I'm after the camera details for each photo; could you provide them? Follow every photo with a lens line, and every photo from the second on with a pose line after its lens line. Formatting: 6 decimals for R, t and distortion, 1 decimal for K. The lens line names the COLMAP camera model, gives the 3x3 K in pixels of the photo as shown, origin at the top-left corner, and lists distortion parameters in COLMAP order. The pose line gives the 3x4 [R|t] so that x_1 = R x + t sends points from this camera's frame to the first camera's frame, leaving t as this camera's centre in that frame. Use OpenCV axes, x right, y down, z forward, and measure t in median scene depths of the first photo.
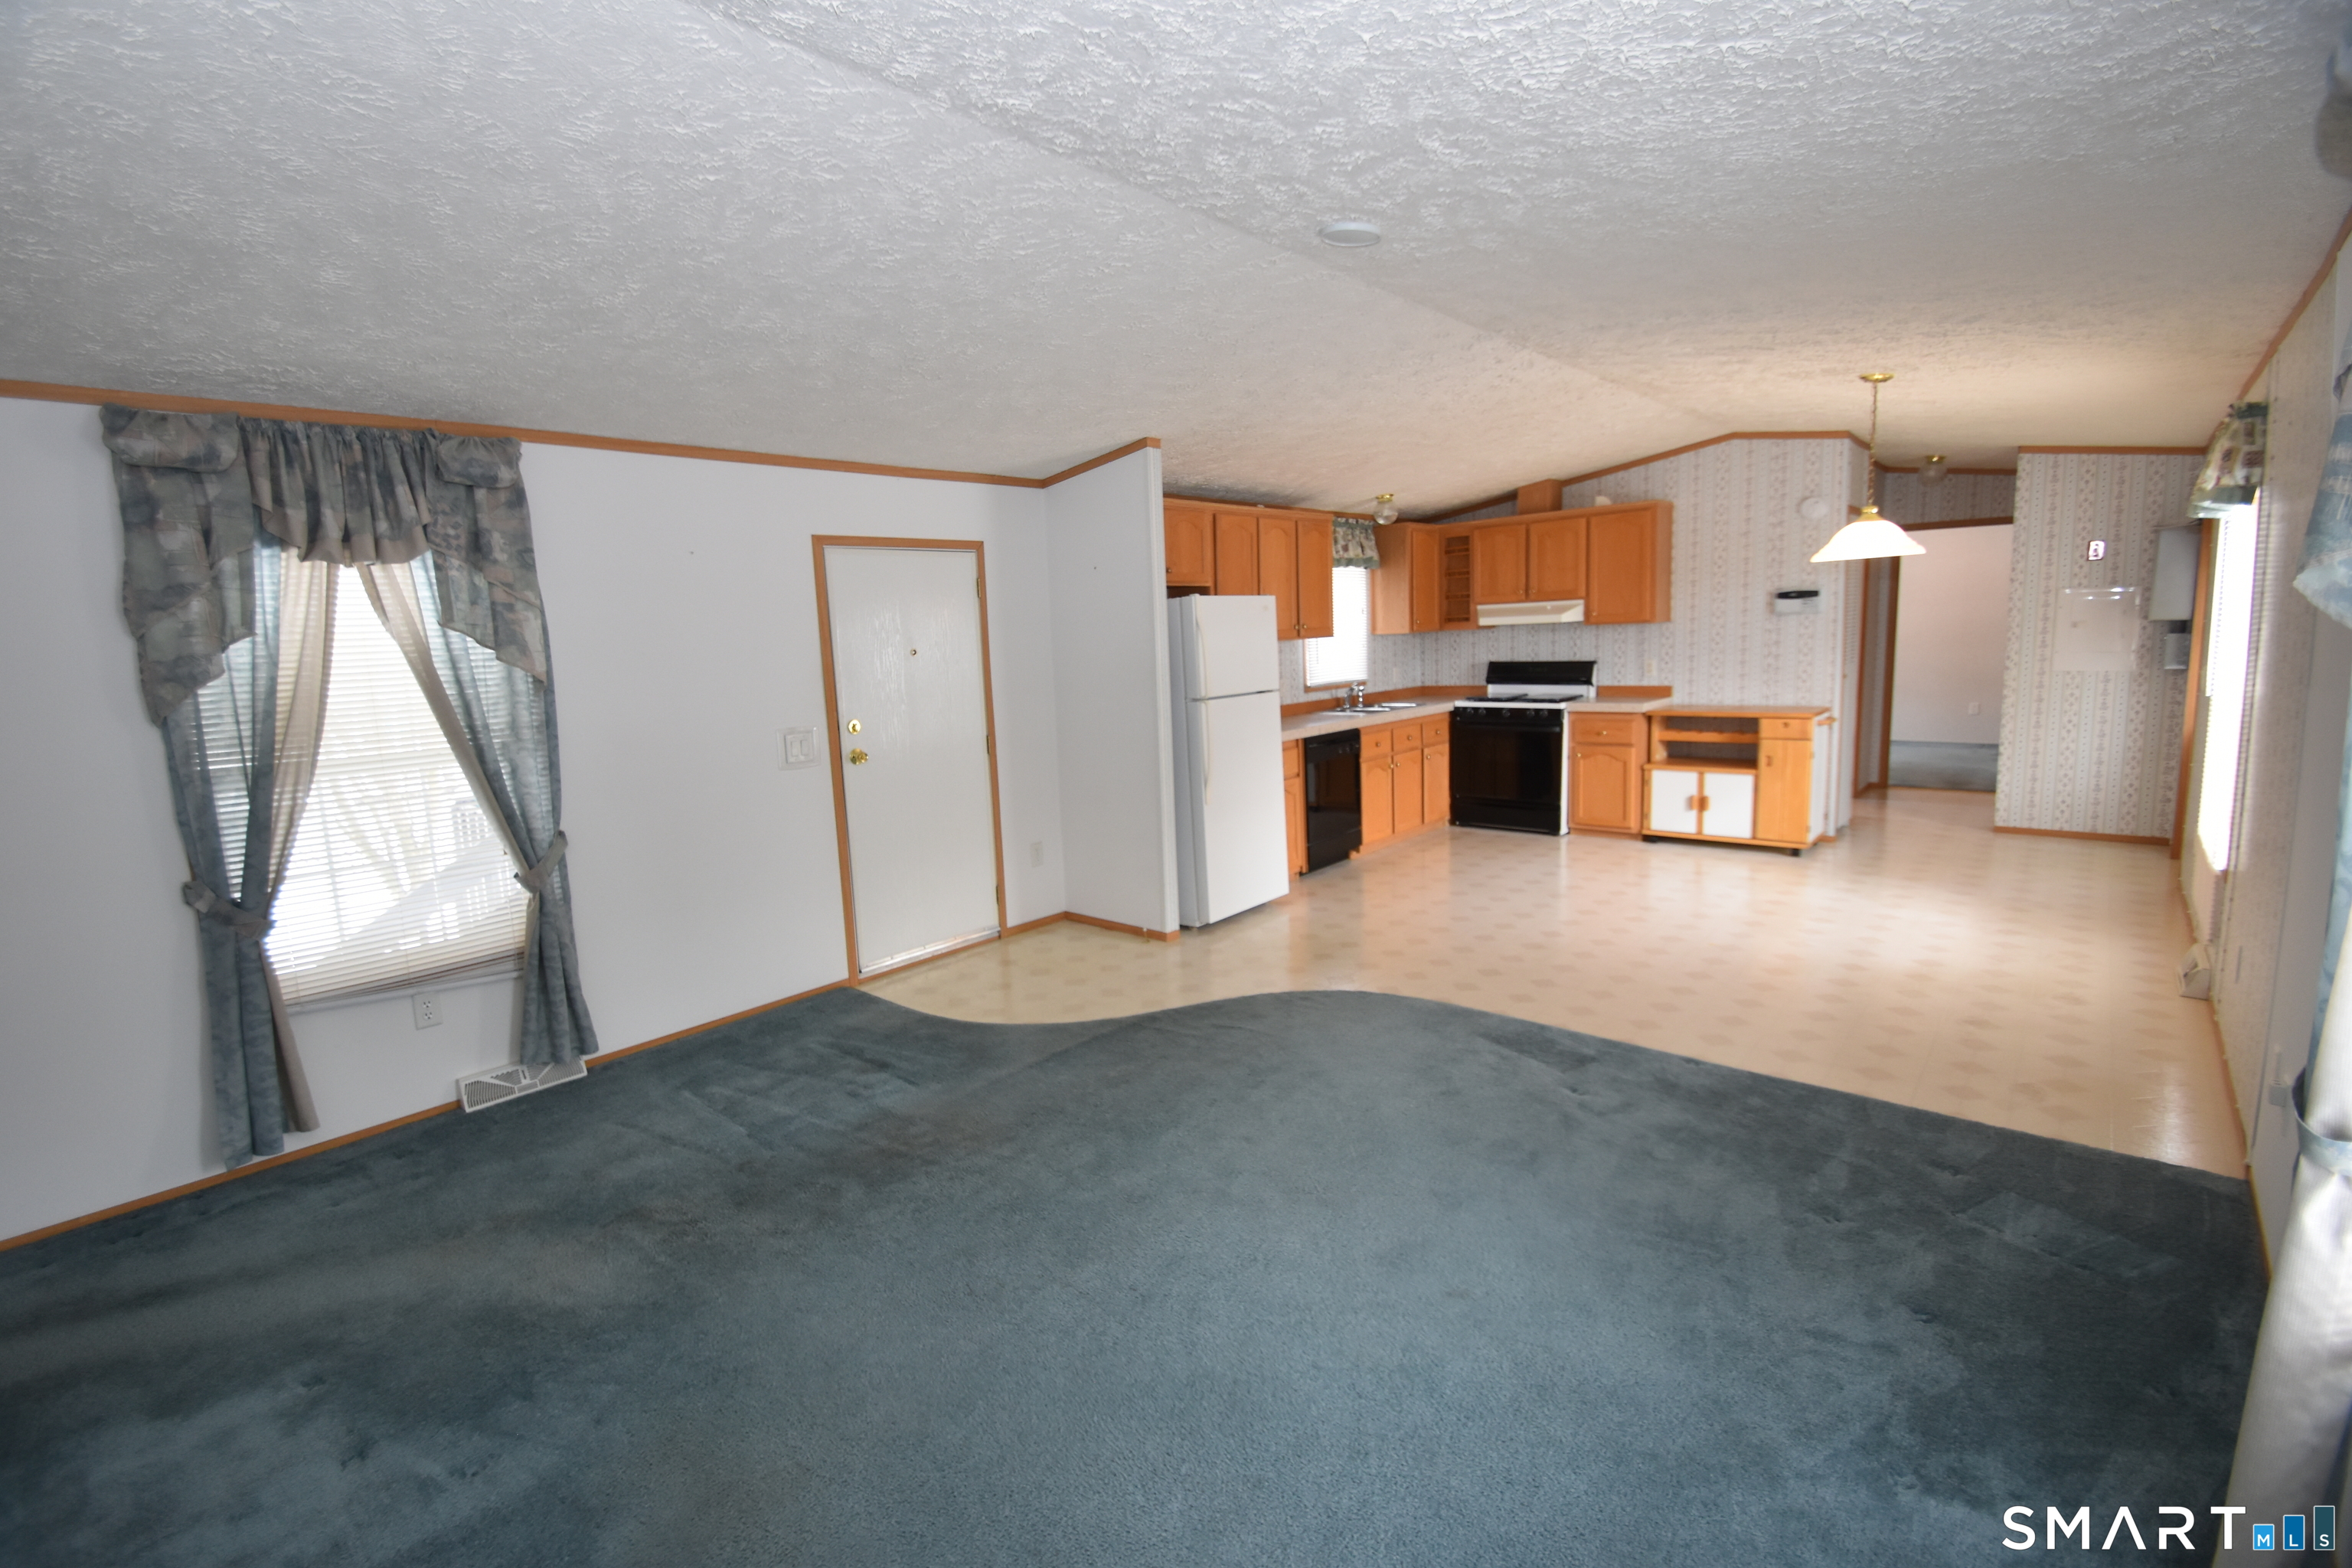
lens RADIAL K [[1063.2, 0, 1118.5], [0, 1063.2, 780.8], [0, 0, 1]] dist [0.000804, -0.000243]
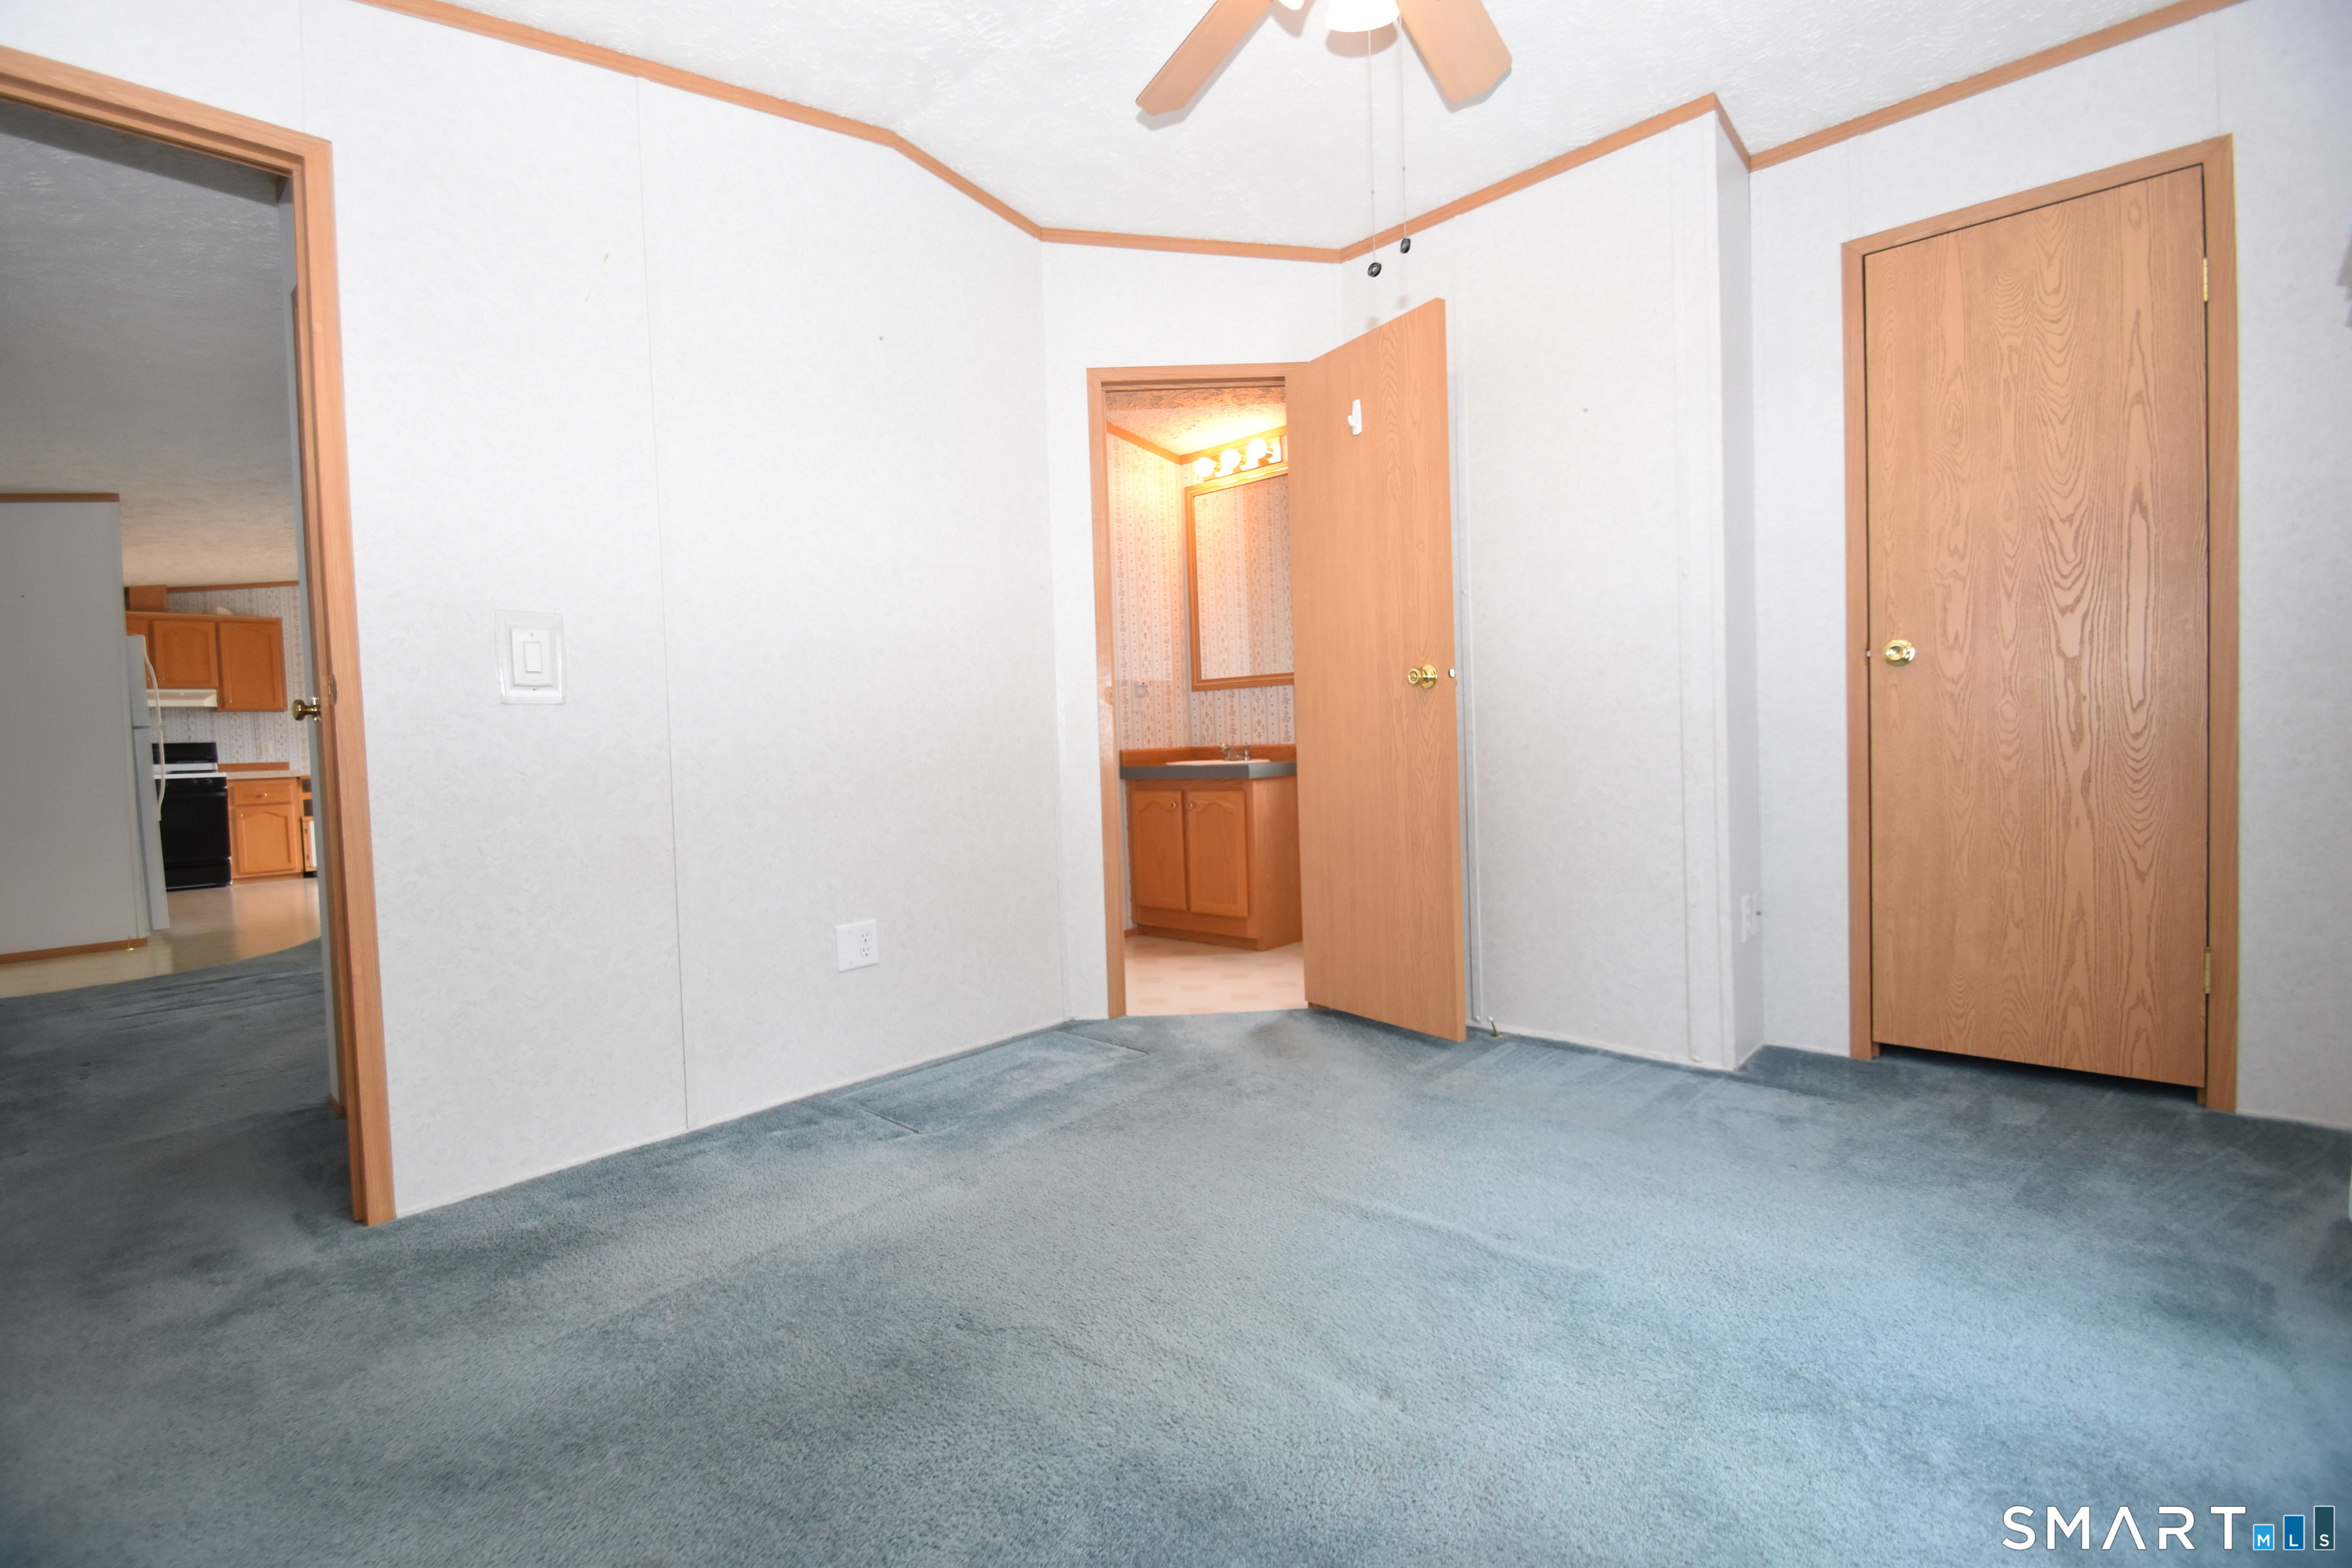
lens RADIAL K [[1063.2, 0, 1118.5], [0, 1063.2, 780.8], [0, 0, 1]] dist [0.000804, -0.000243]
pose [[0.035921, 0.008341, 0.999320, -0.779205], [0.173925, 0.984653, -0.014470, 0.135191], [-0.984104, 0.174327, 0.033919, -0.025218]]
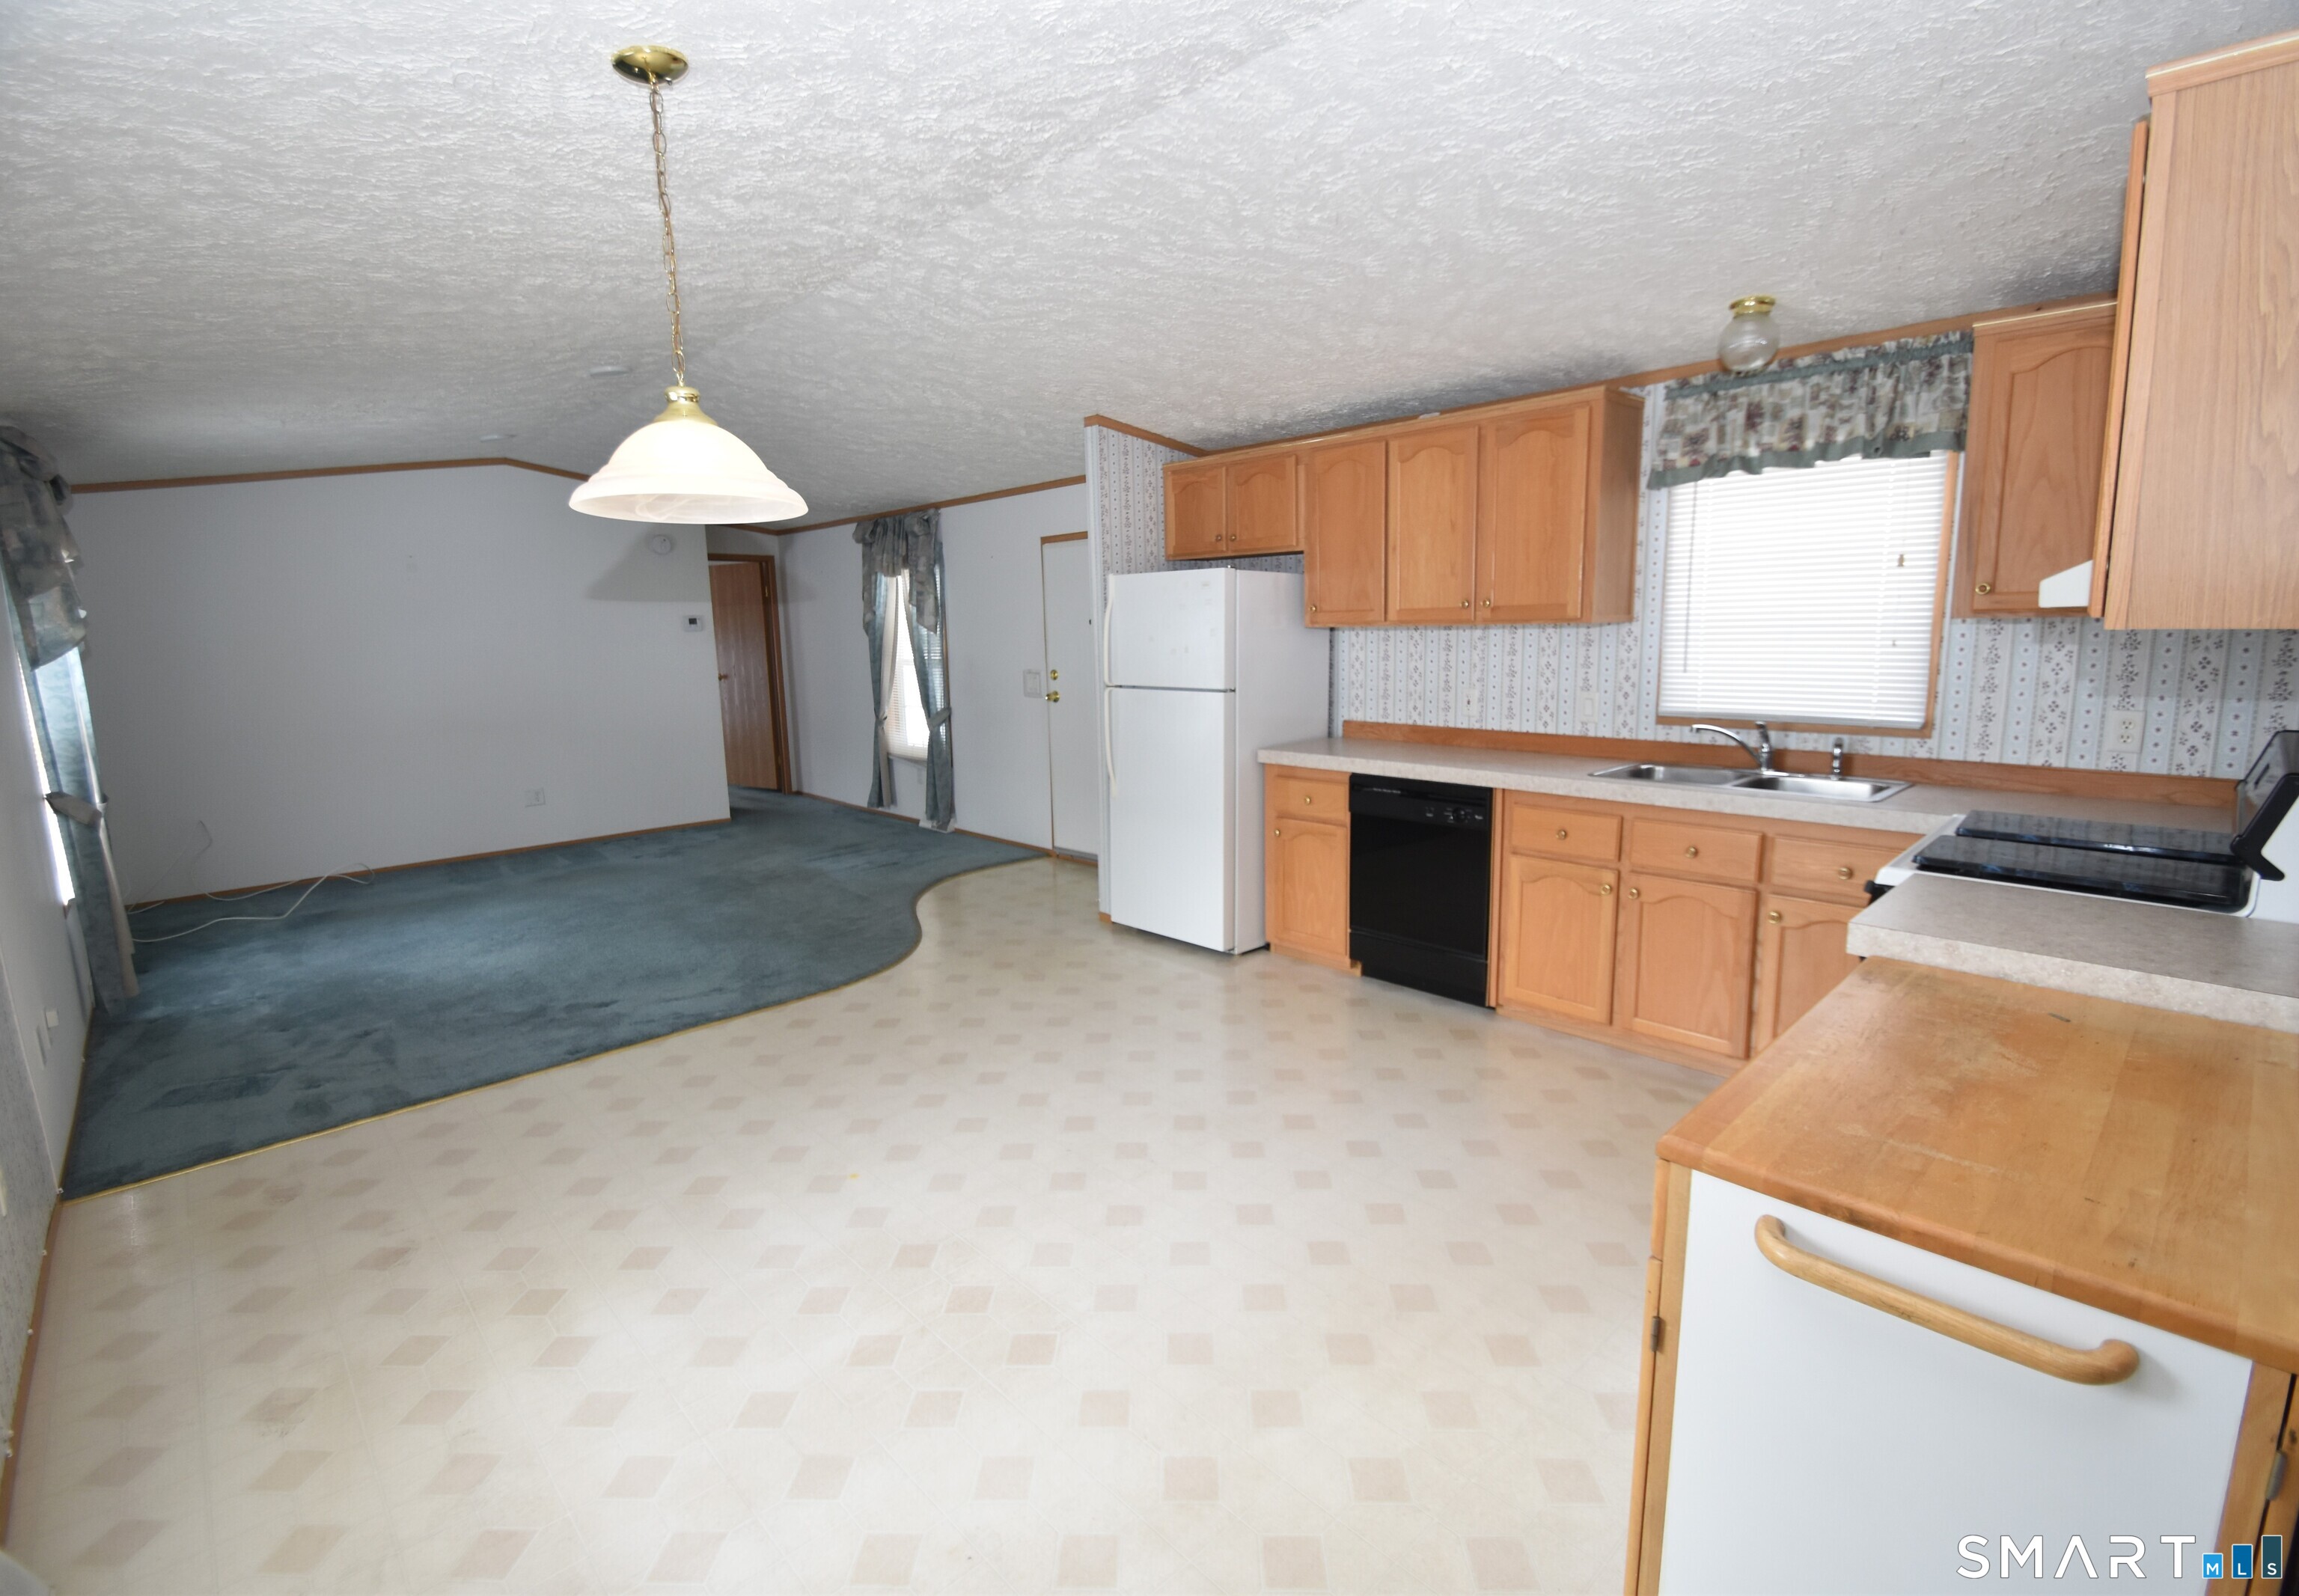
lens RADIAL K [[1060.3, 0, 1149.5], [0, 1060.3, 798.0], [0, 0, 1]] dist [0.001446, -0.000064]
pose [[-0.078681, 0.211894, -0.974120, 0.779376], [-0.110131, 0.969321, 0.219746, -0.146333], [0.990798, 0.124571, -0.052931, 0.843225]]
